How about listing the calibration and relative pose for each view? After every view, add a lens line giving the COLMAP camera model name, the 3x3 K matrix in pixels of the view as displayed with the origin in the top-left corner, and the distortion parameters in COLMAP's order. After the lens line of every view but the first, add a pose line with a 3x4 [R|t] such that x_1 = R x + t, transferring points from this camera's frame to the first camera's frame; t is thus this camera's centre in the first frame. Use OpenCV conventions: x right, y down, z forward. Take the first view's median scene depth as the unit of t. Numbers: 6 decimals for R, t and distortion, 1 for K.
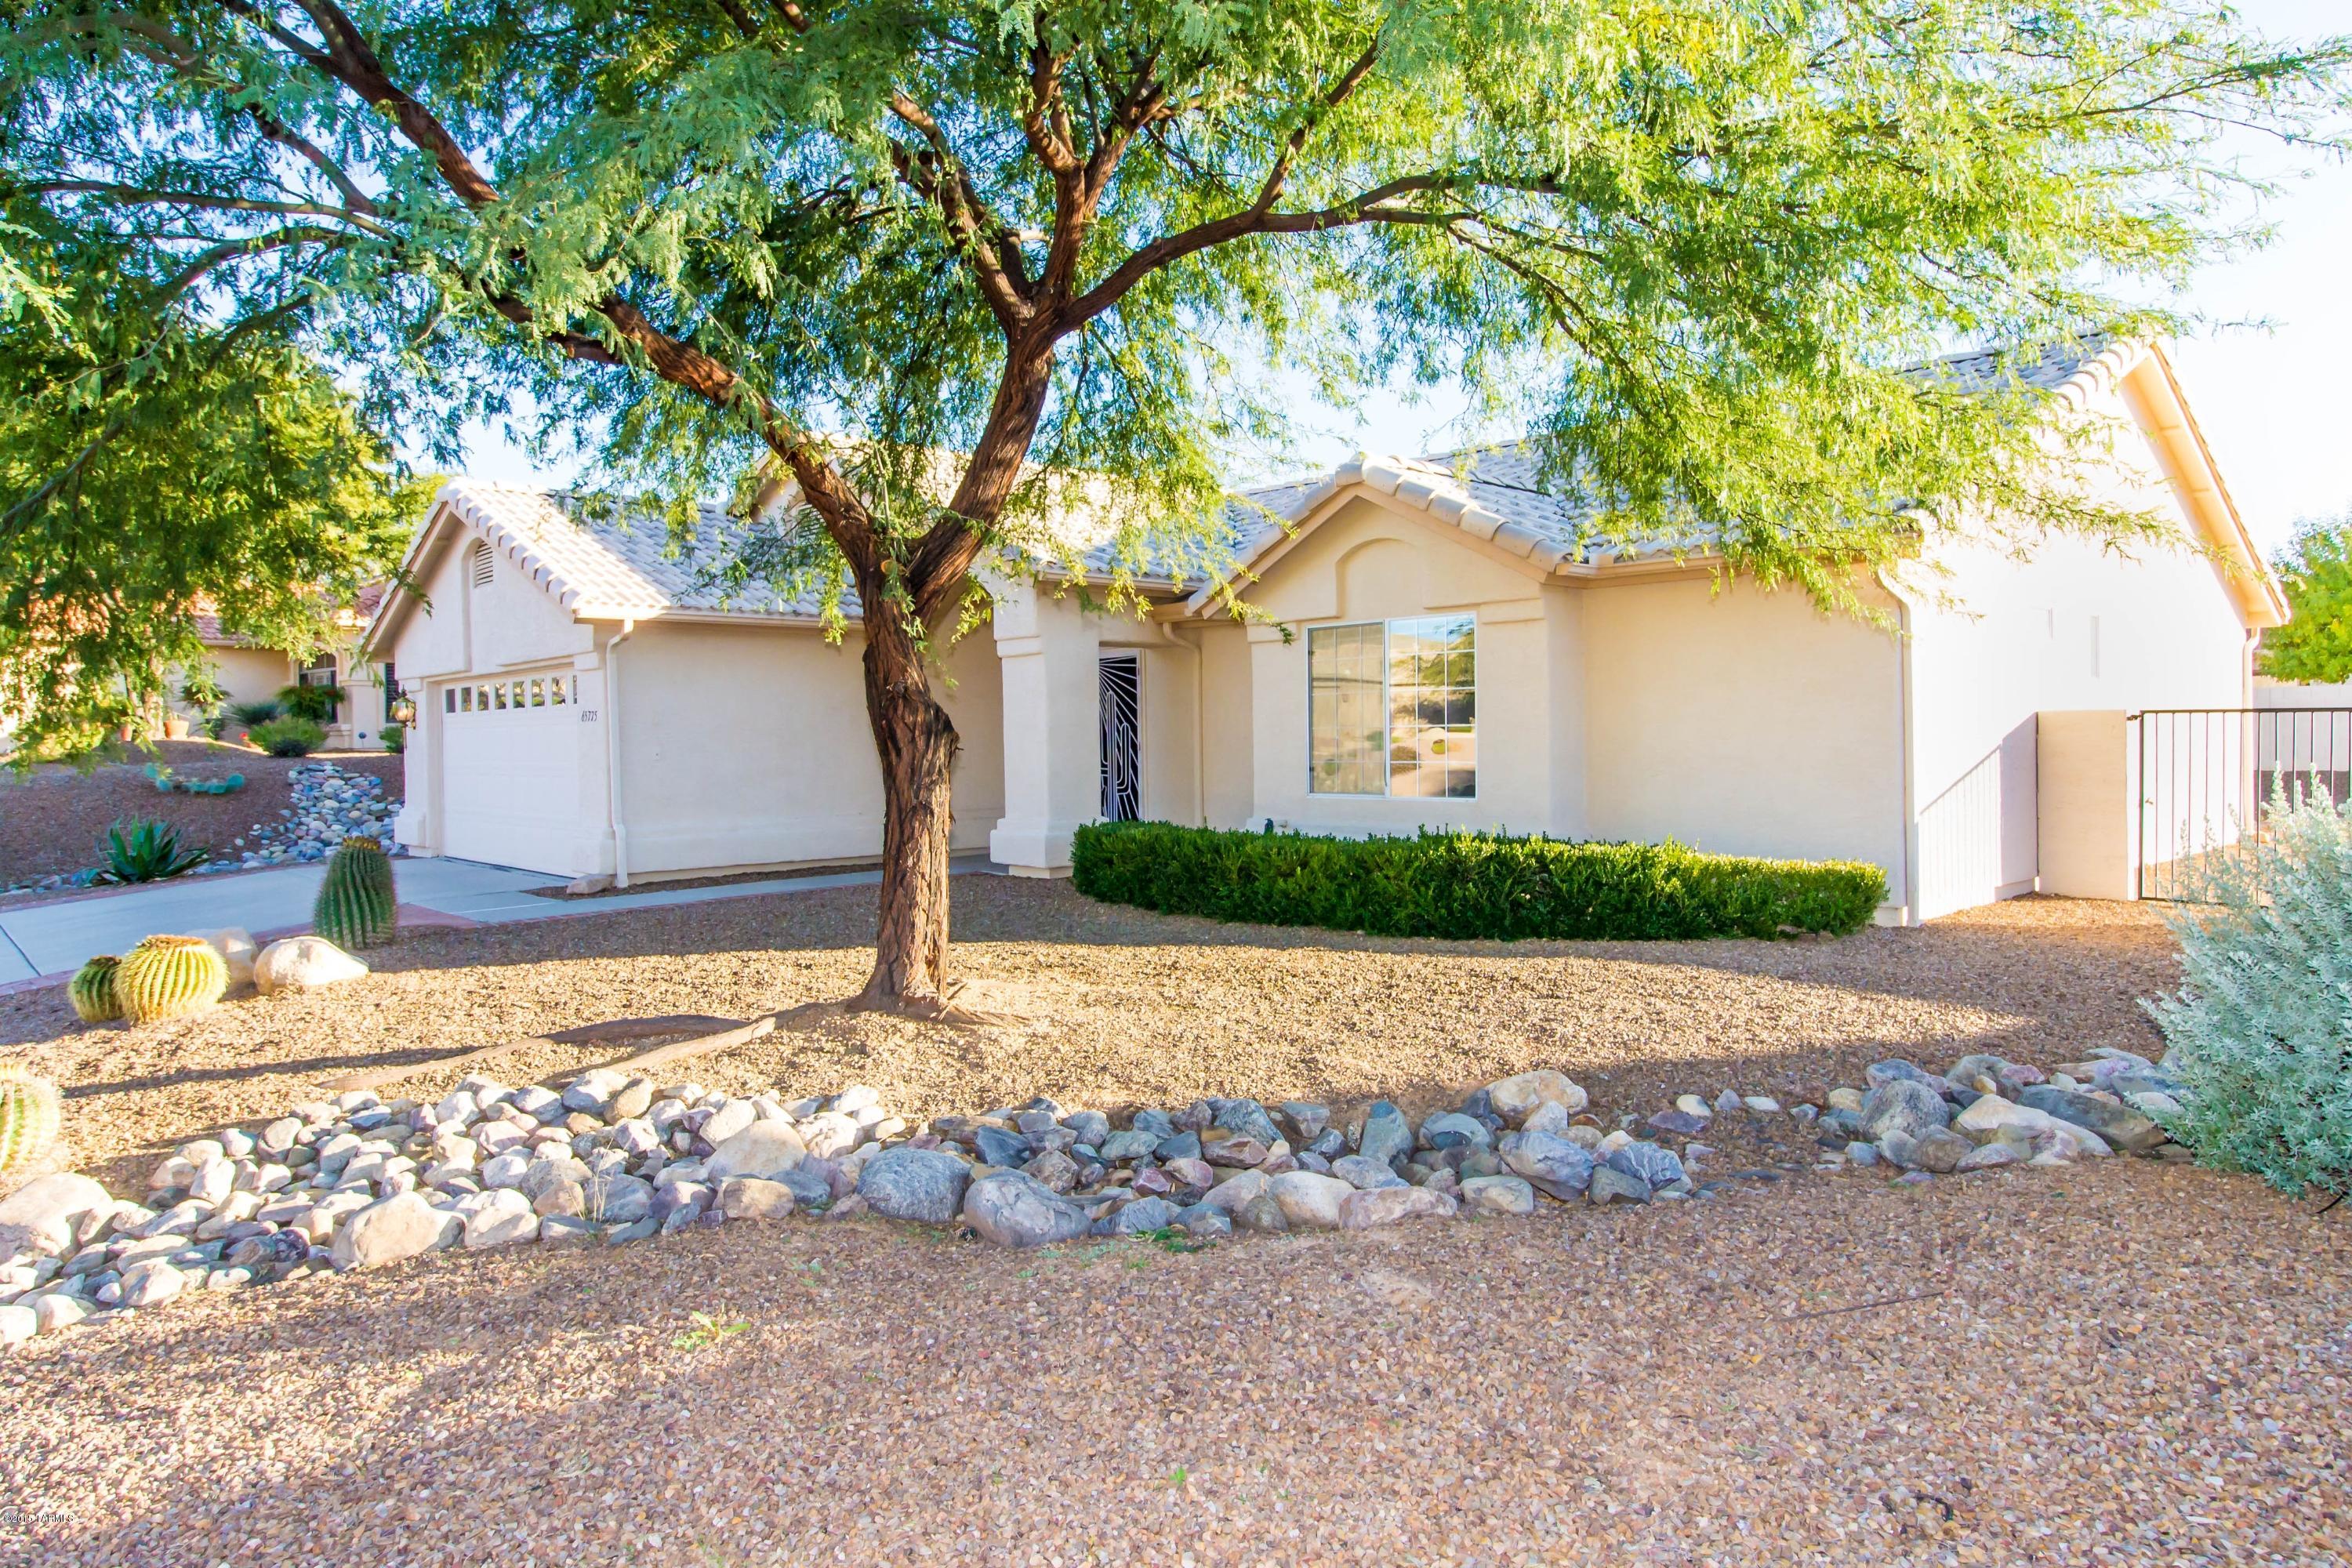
lens RADIAL K [[1432.5, 0, 1176.0], [0, 1432.5, 784.0], [0, 0, 1]] dist [-0.000775, -0.000571]
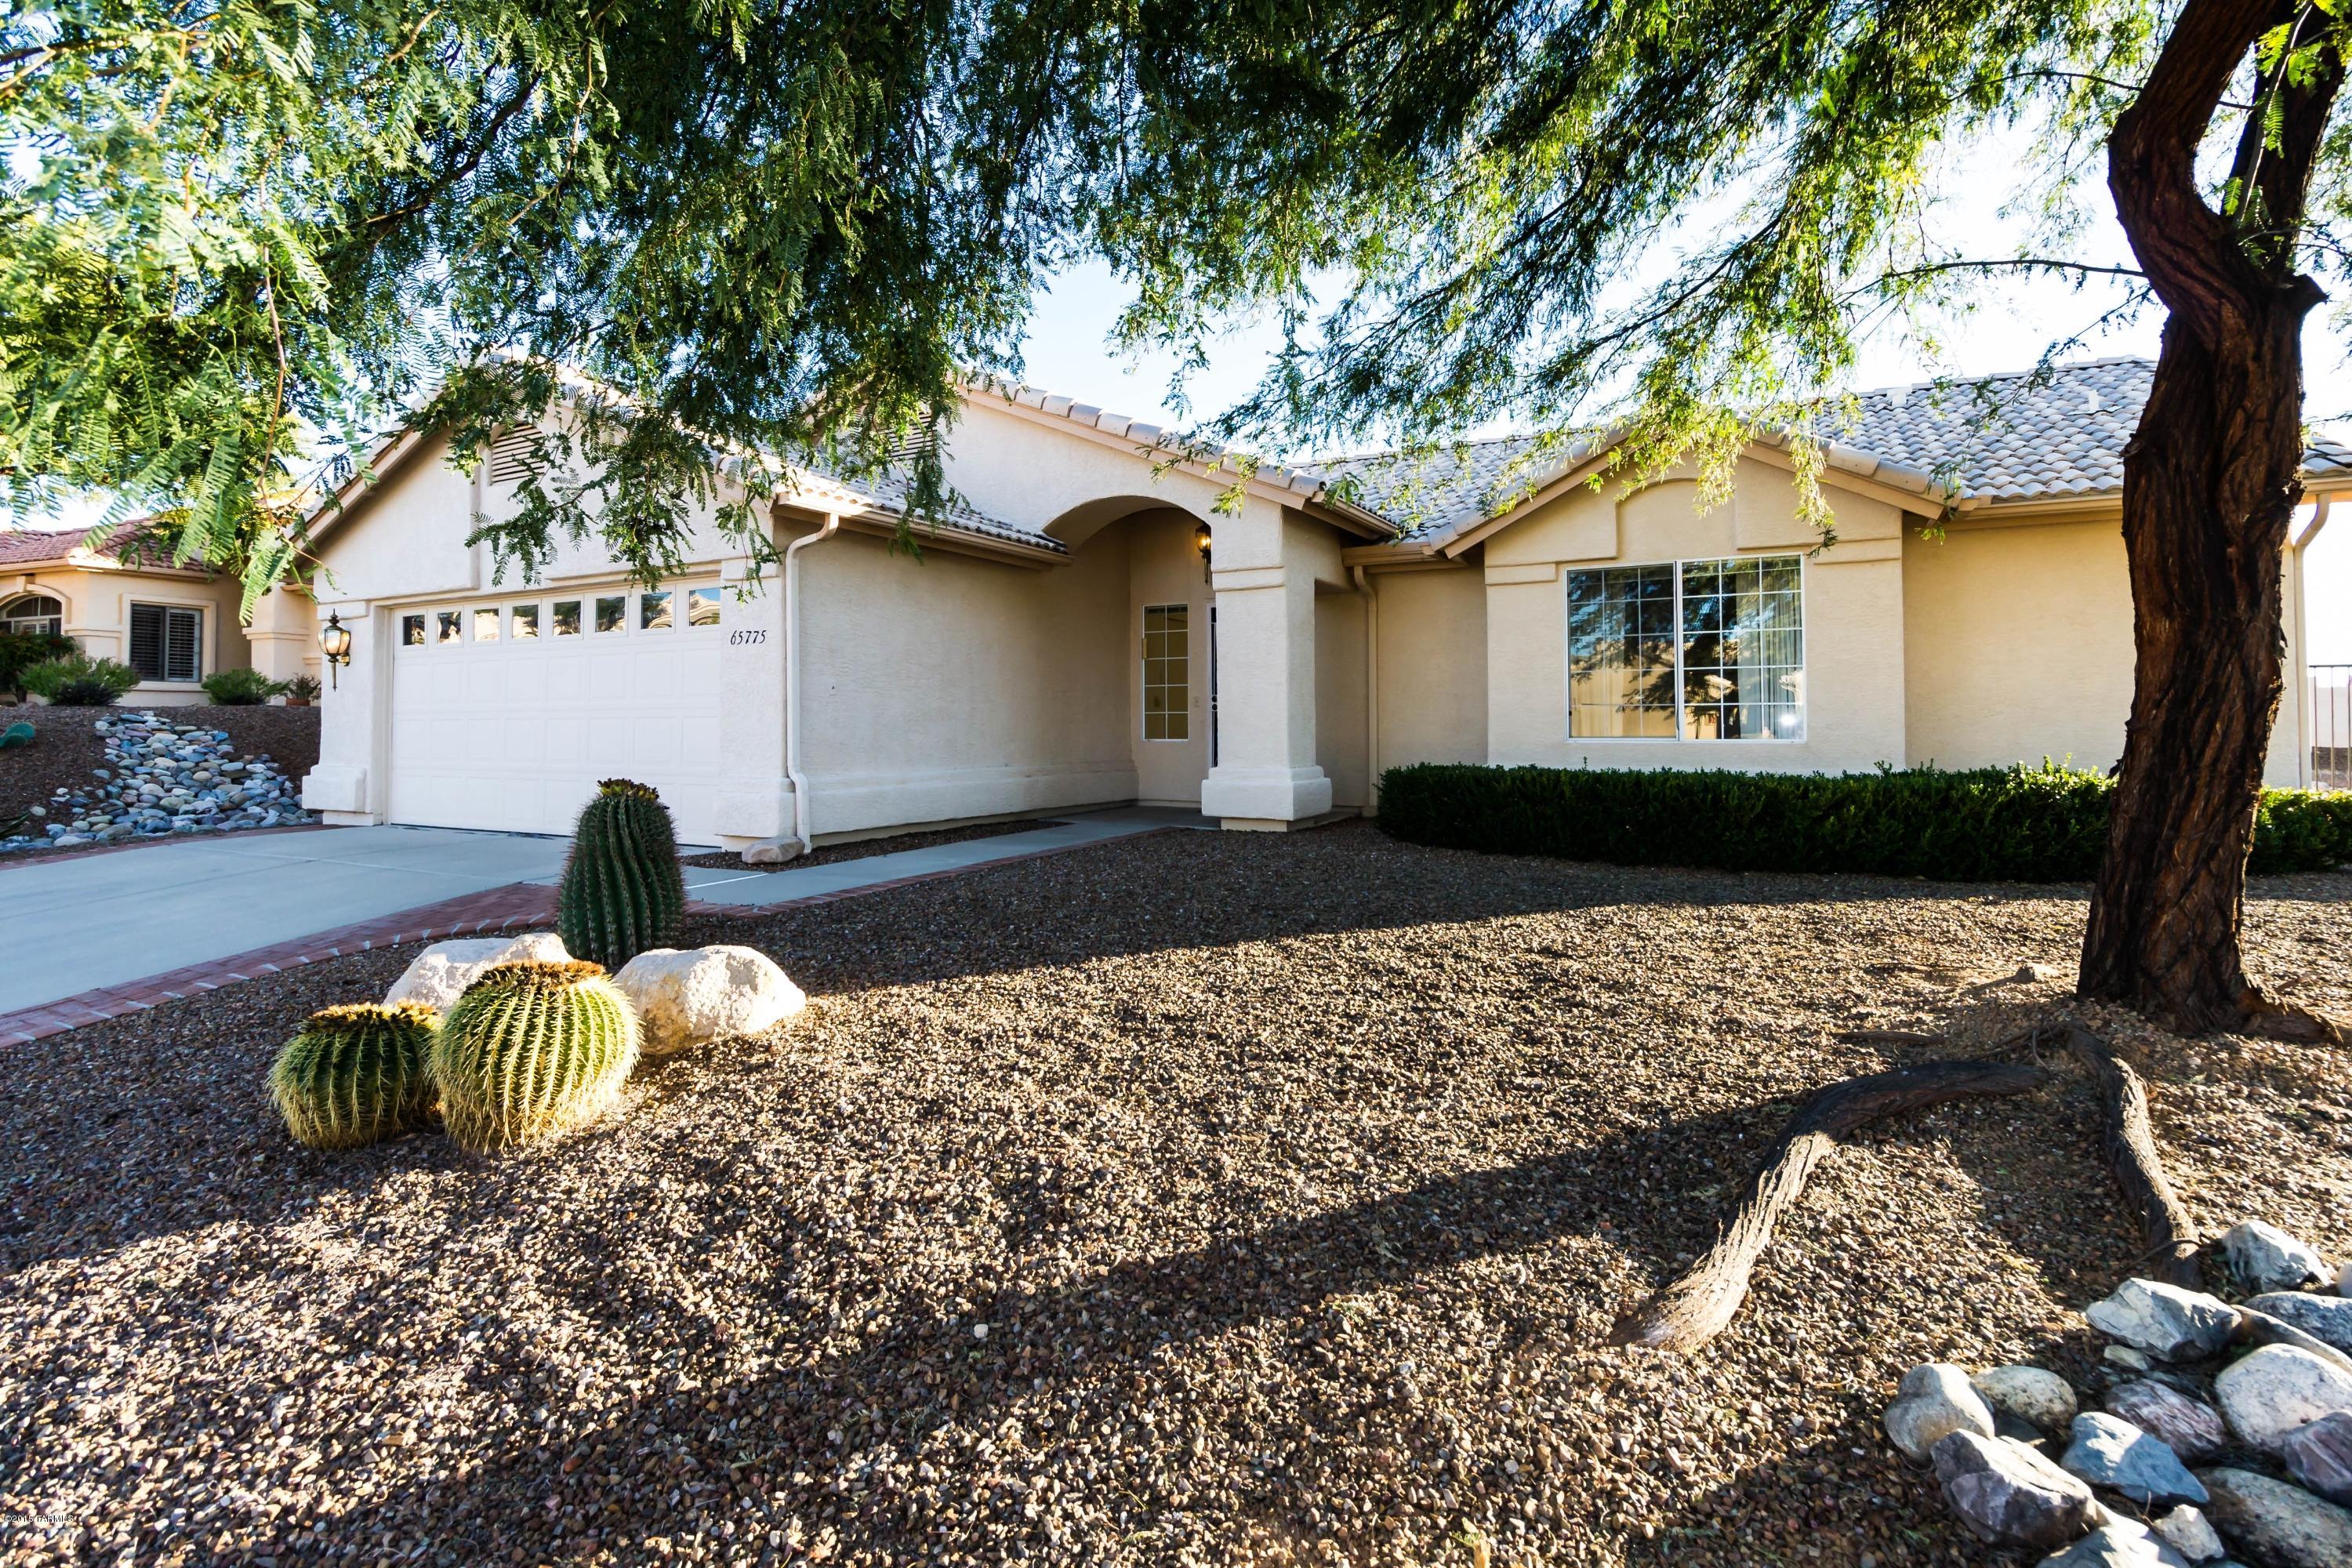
lens RADIAL K [[1114.7, 0, 1181.0], [0, 1114.7, 719.4], [0, 0, 1]] dist [-0.000973, -0.000316]
pose [[0.946536, 0.012192, 0.322369, -0.399826], [0.000885, 0.999184, -0.040388, 0.024171], [-0.322598, 0.038514, 0.945752, 0.363684]]
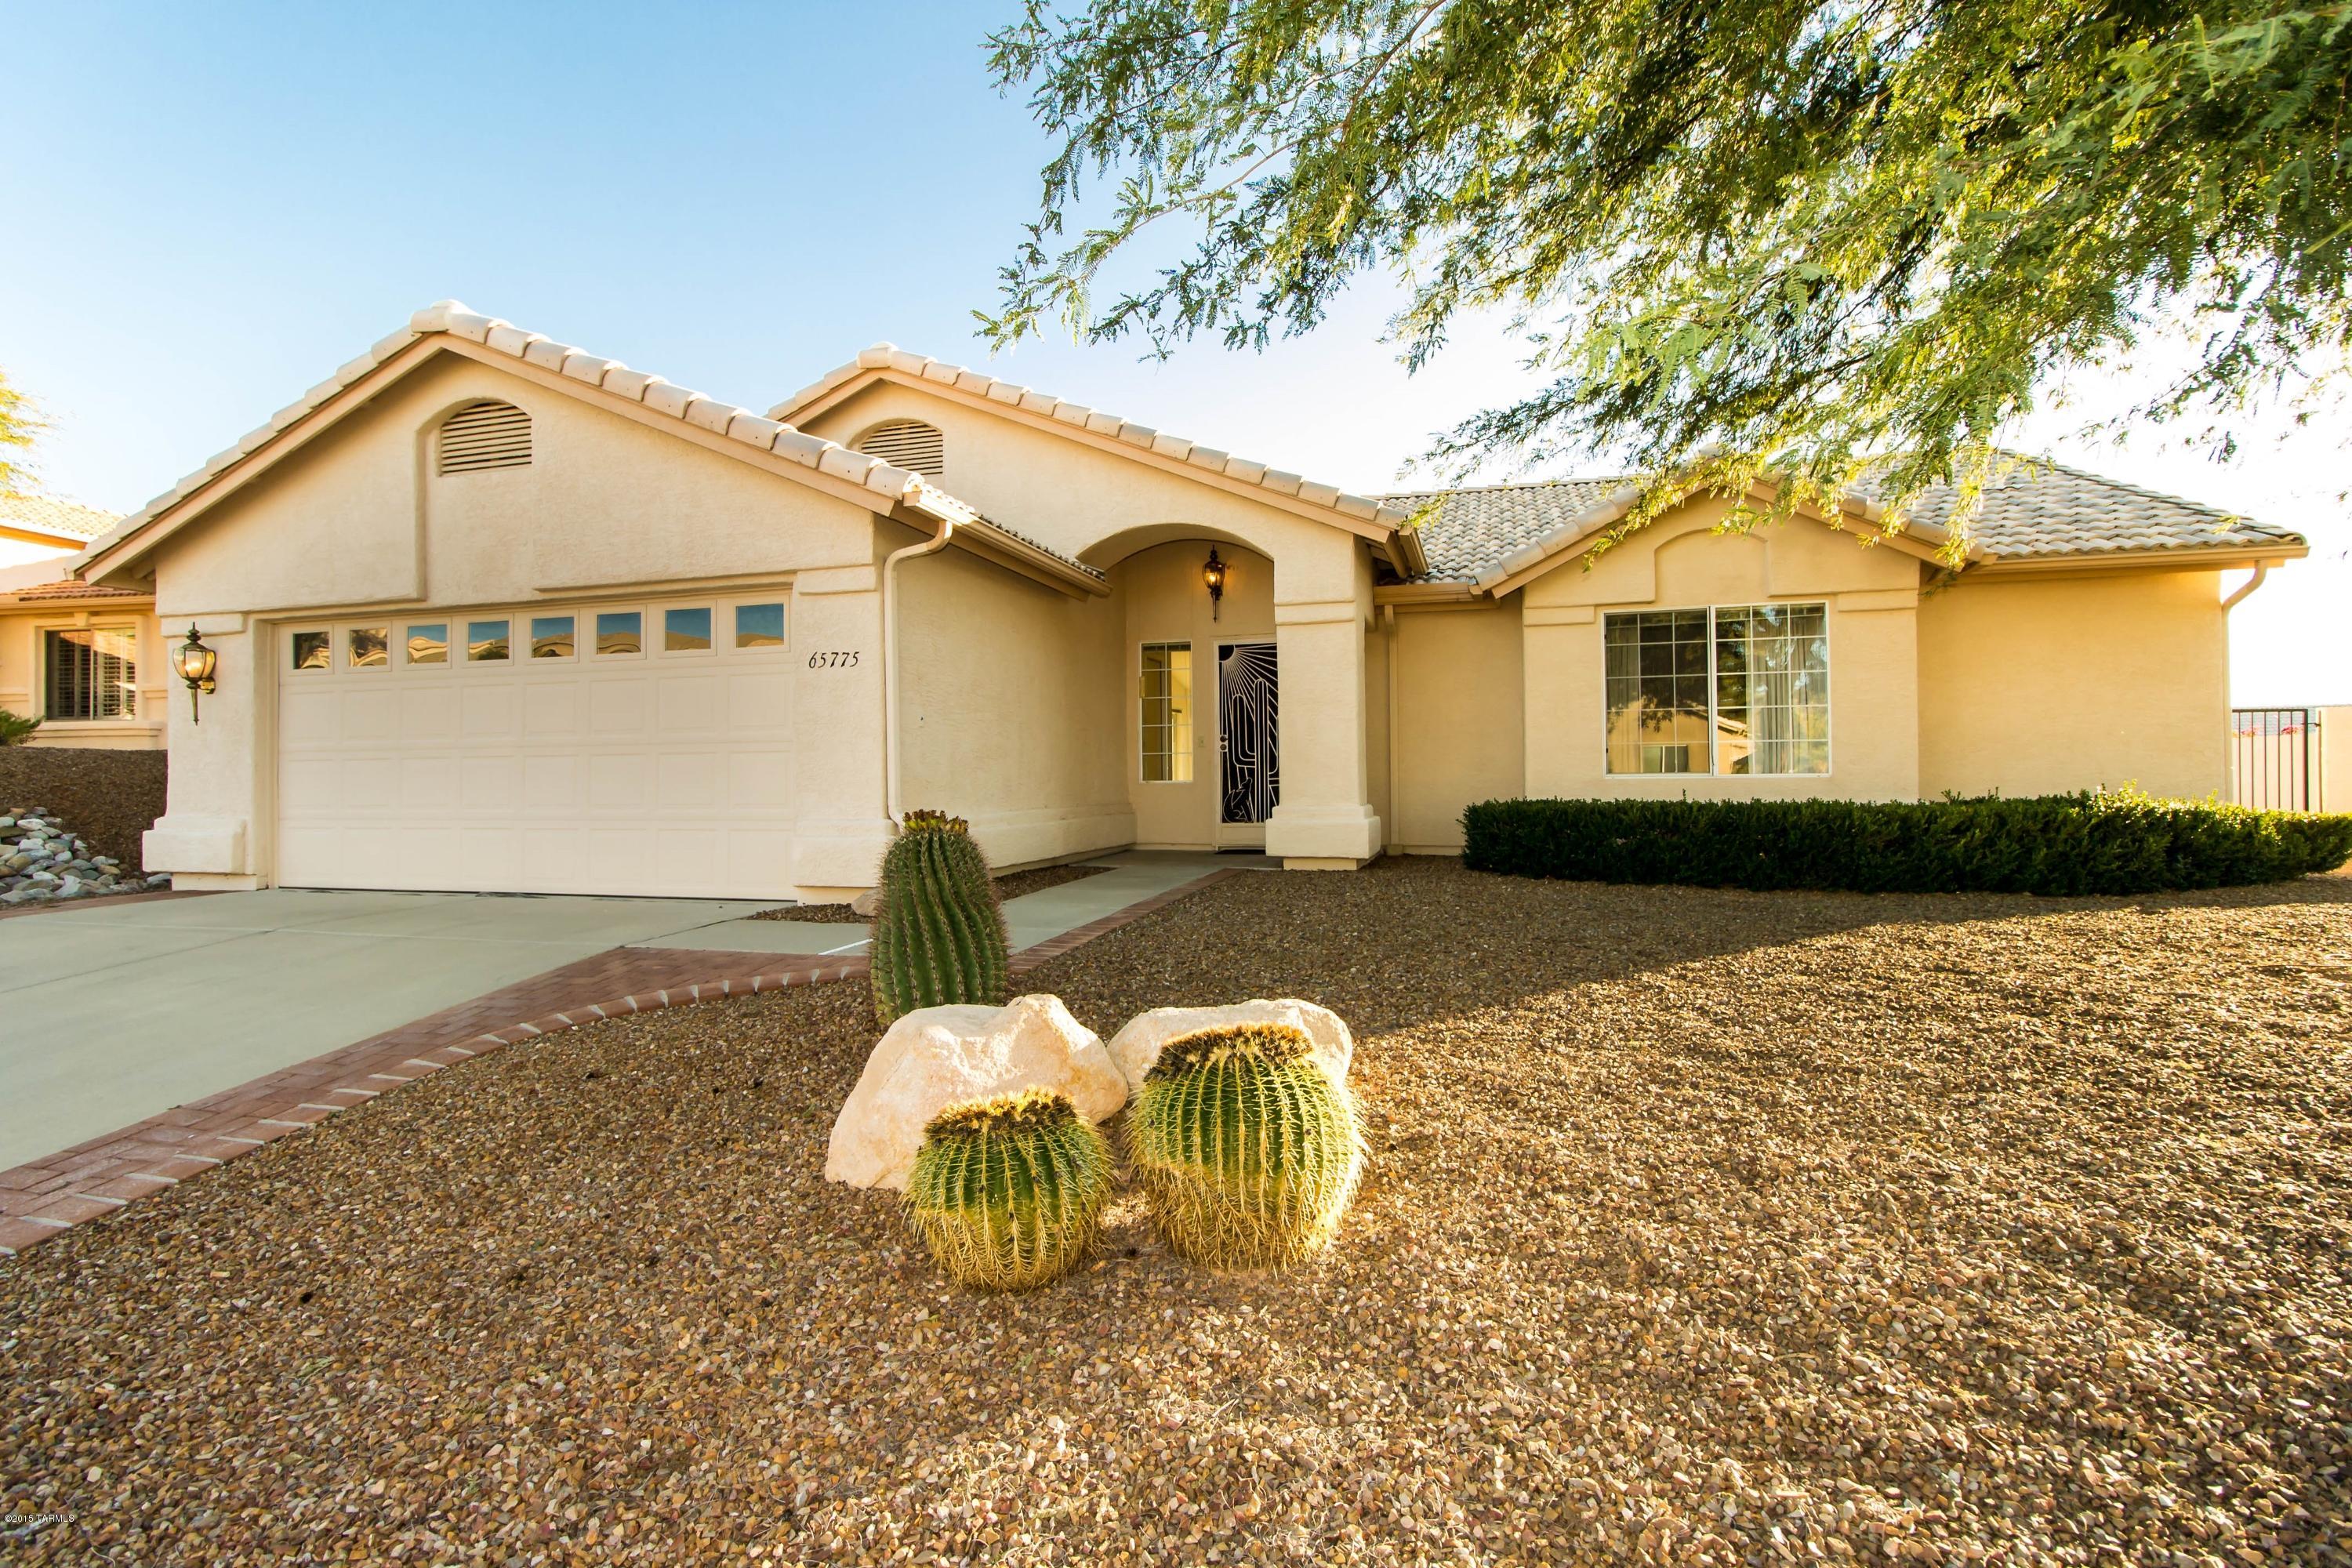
lens RADIAL K [[1090.1, 0, 1176.0], [0, 1090.1, 784.0], [0, 0, 1]] dist [0.000310, 0.000046]
pose [[0.857785, 0.003471, 0.513998, -0.563655], [0.013200, 0.999499, -0.028777, 0.031396], [-0.513840, 0.031469, 0.857309, 0.490945]]
